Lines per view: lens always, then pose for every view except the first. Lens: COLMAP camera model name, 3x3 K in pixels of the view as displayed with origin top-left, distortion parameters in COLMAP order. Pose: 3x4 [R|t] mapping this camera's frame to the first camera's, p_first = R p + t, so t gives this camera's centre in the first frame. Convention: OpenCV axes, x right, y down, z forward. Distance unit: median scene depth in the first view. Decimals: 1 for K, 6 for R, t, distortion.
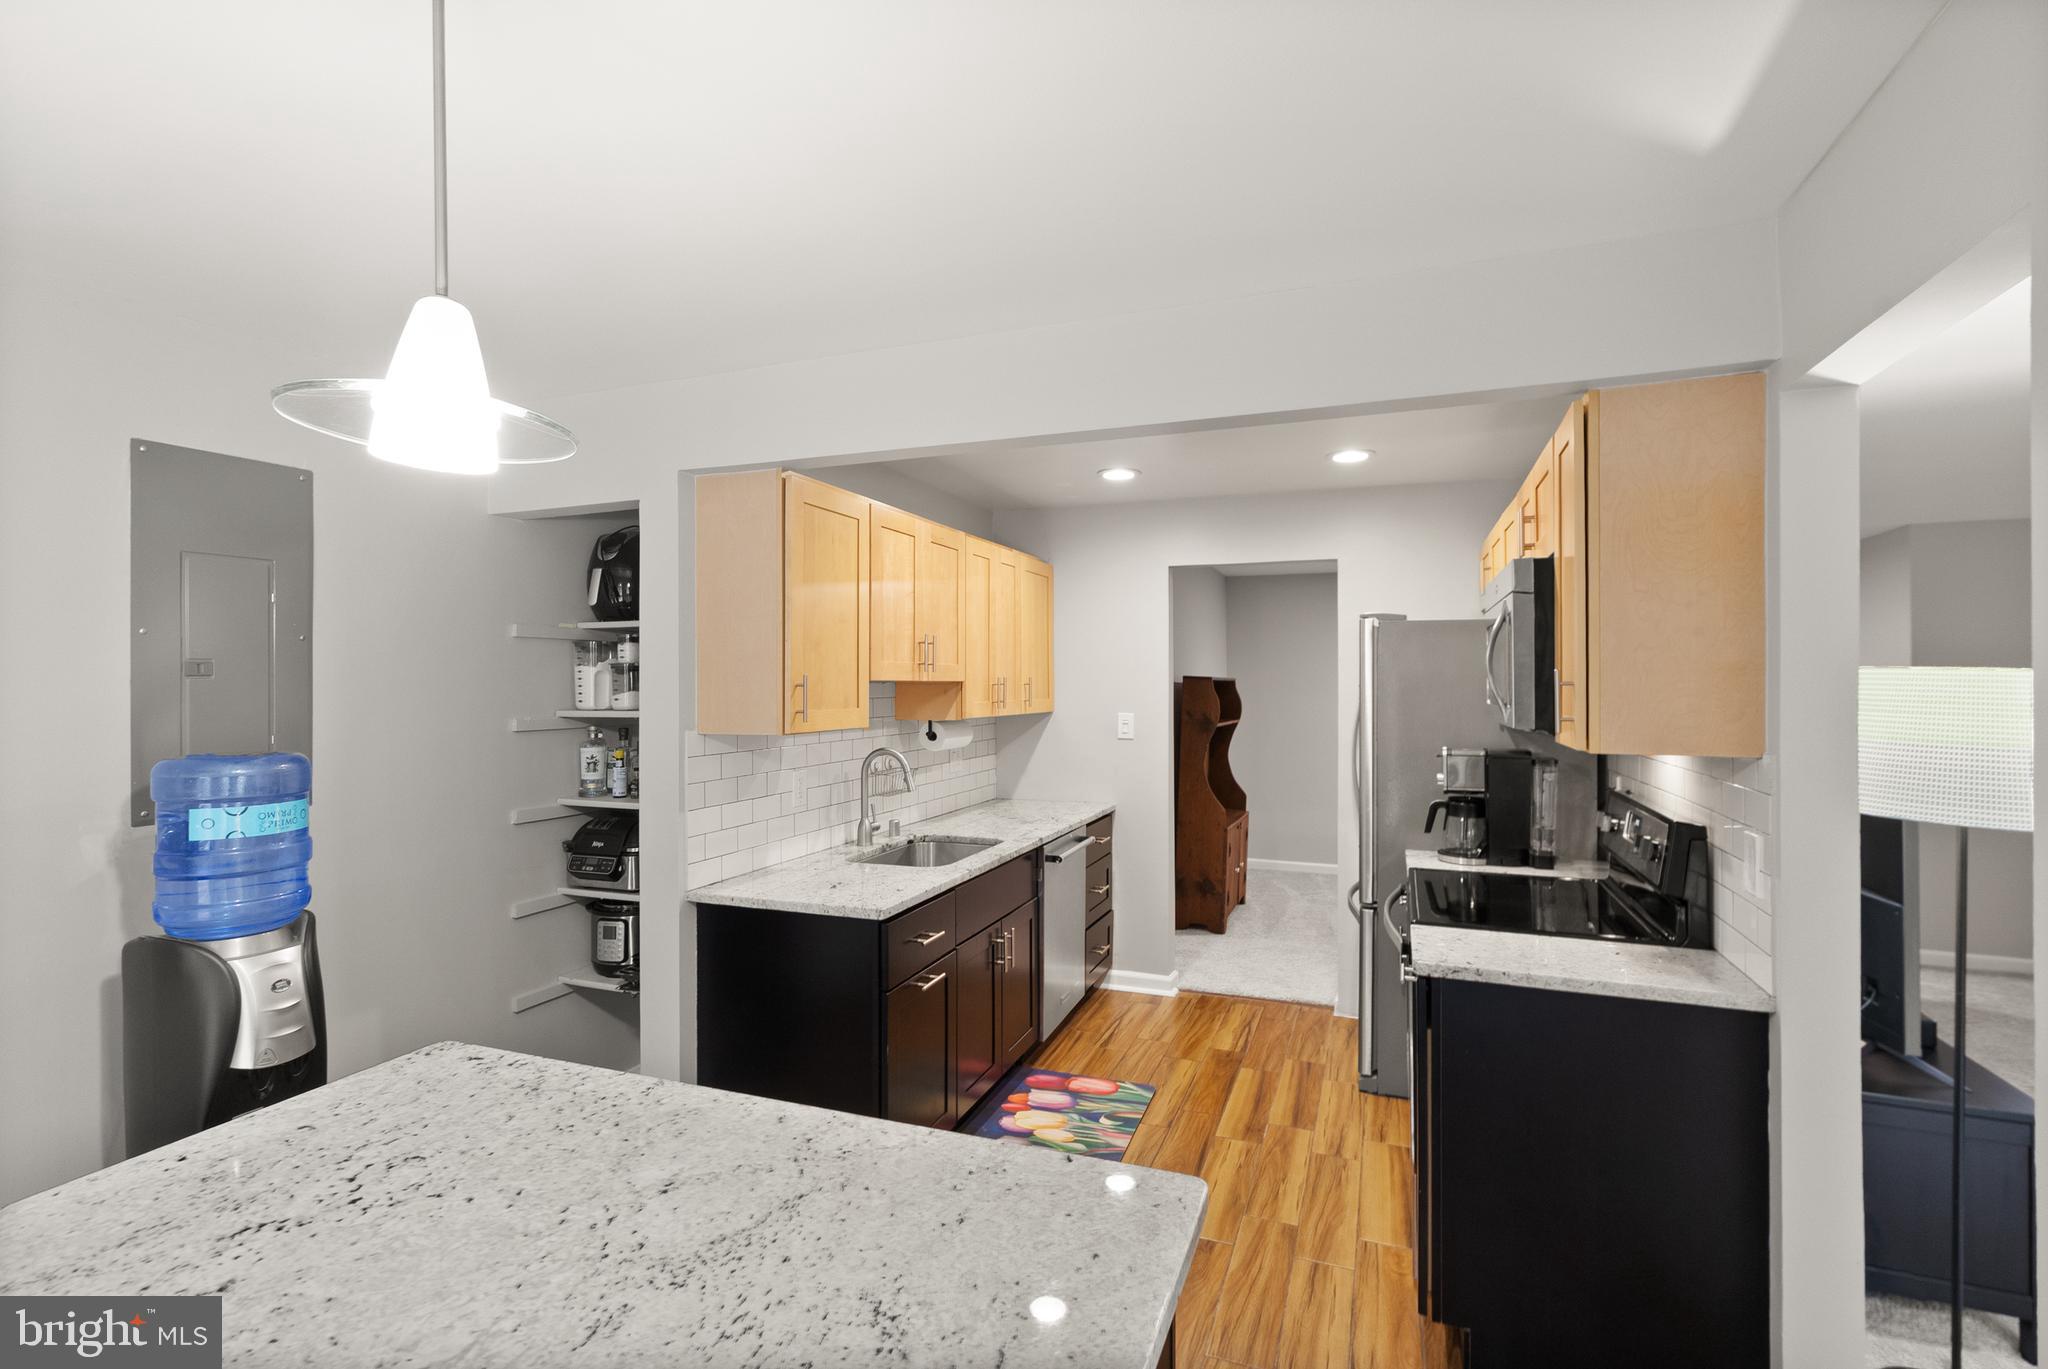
lens RADIAL K [[959.3, 0, 1023.0], [0, 959.3, 677.0], [0, 0, 1]] dist [-0.001834, 0.003522]
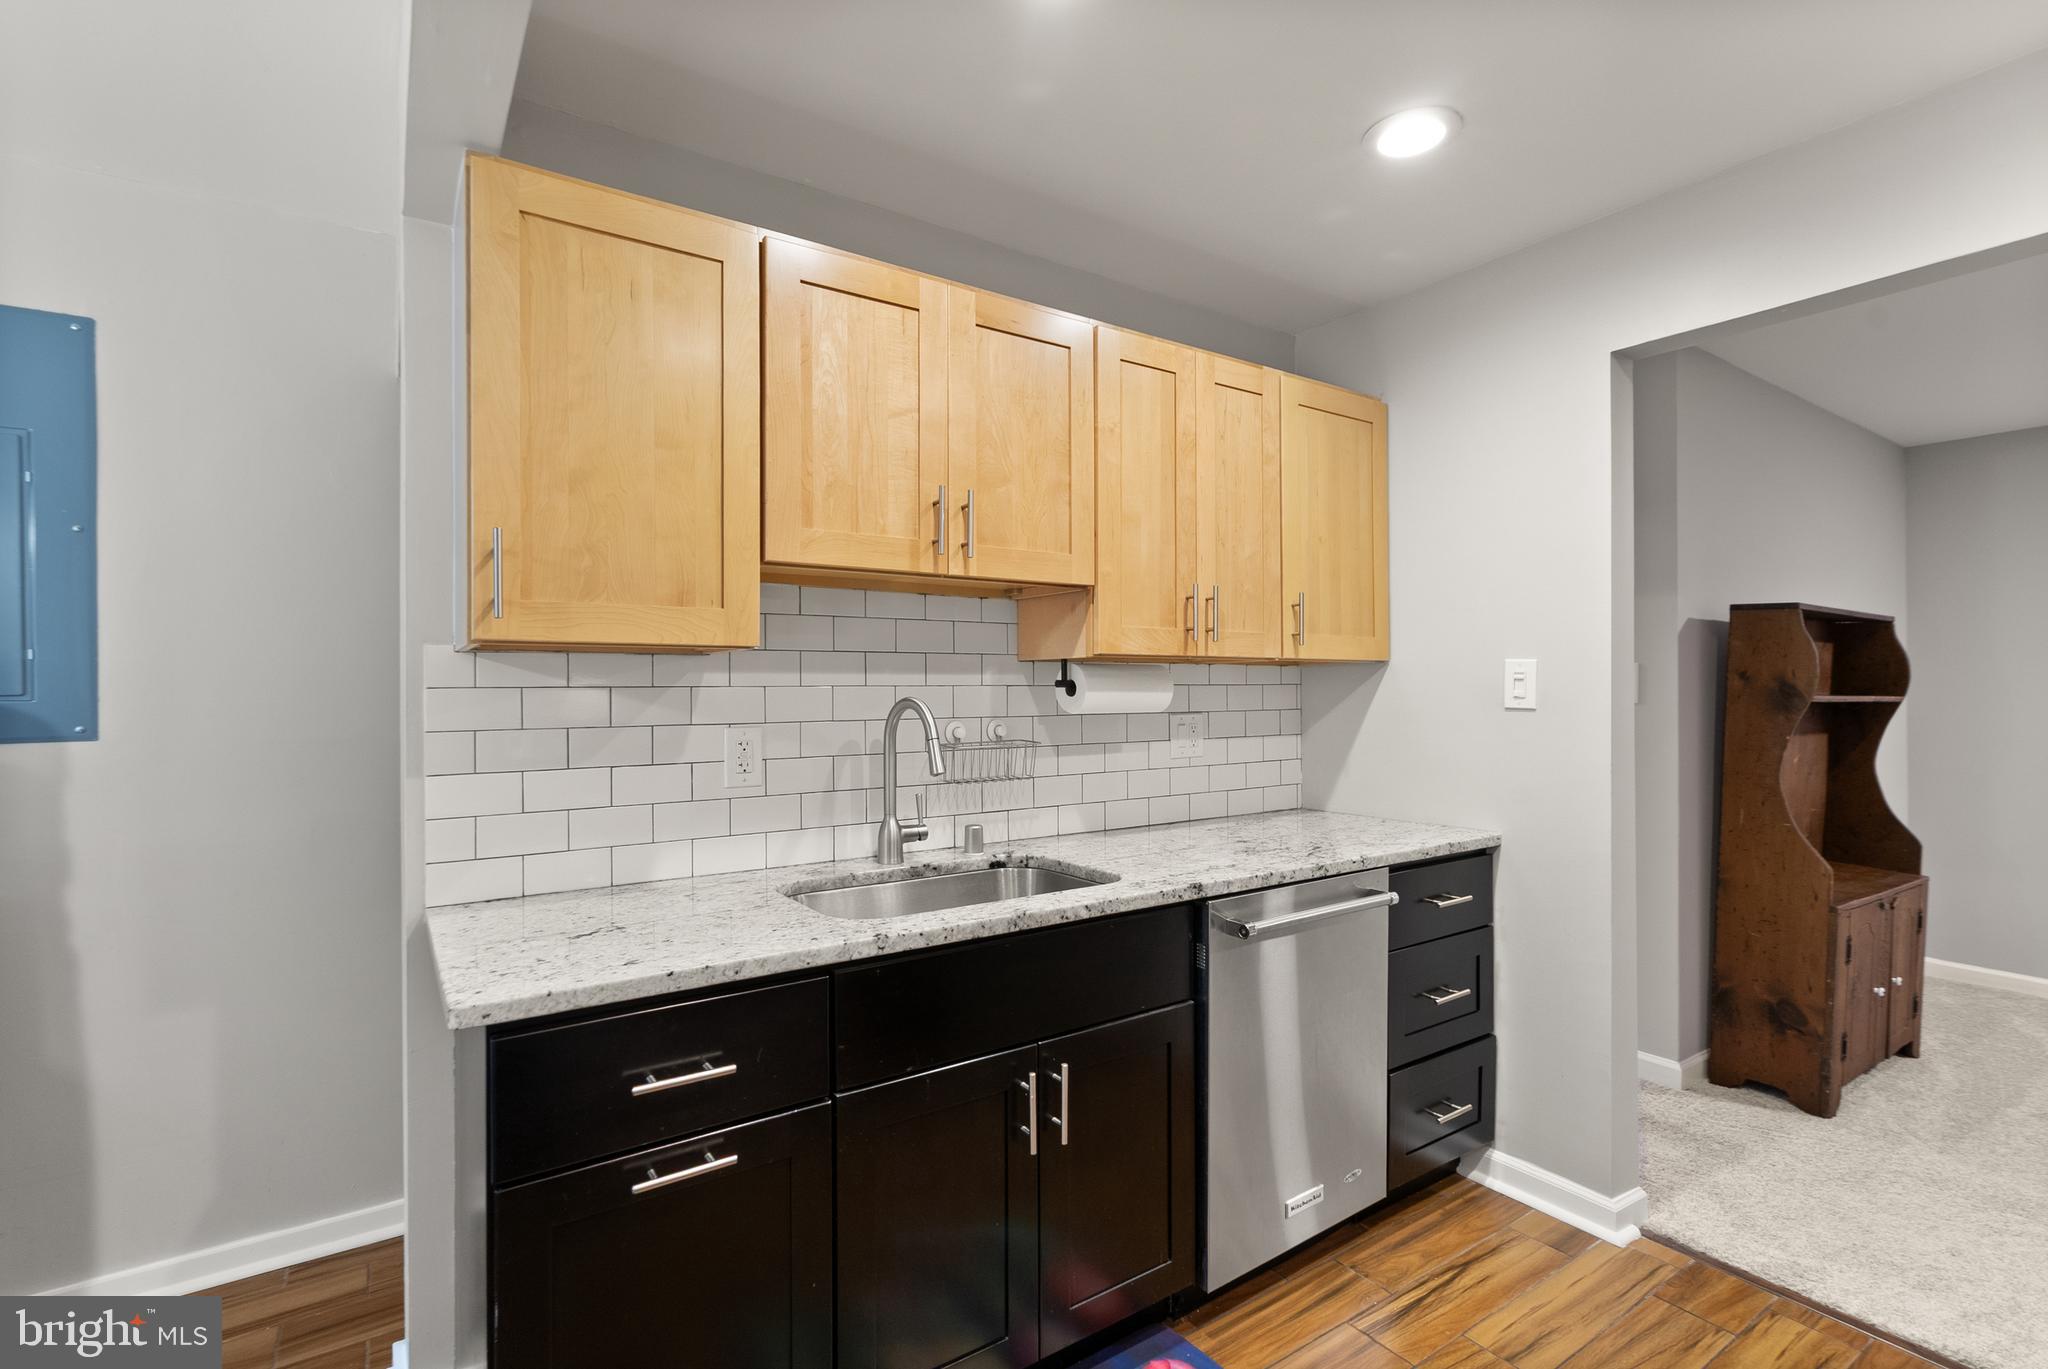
lens RADIAL K [[959.3, 0, 1019.1], [0, 959.3, 684.2], [0, 0, 1]] dist [-0.001834, 0.003522]
pose [[0.820362, -0.002227, -0.571841, 0.242716], [0.004246, 0.999989, 0.002196, 0.065488], [0.571829, -0.004229, 0.820362, 0.570772]]
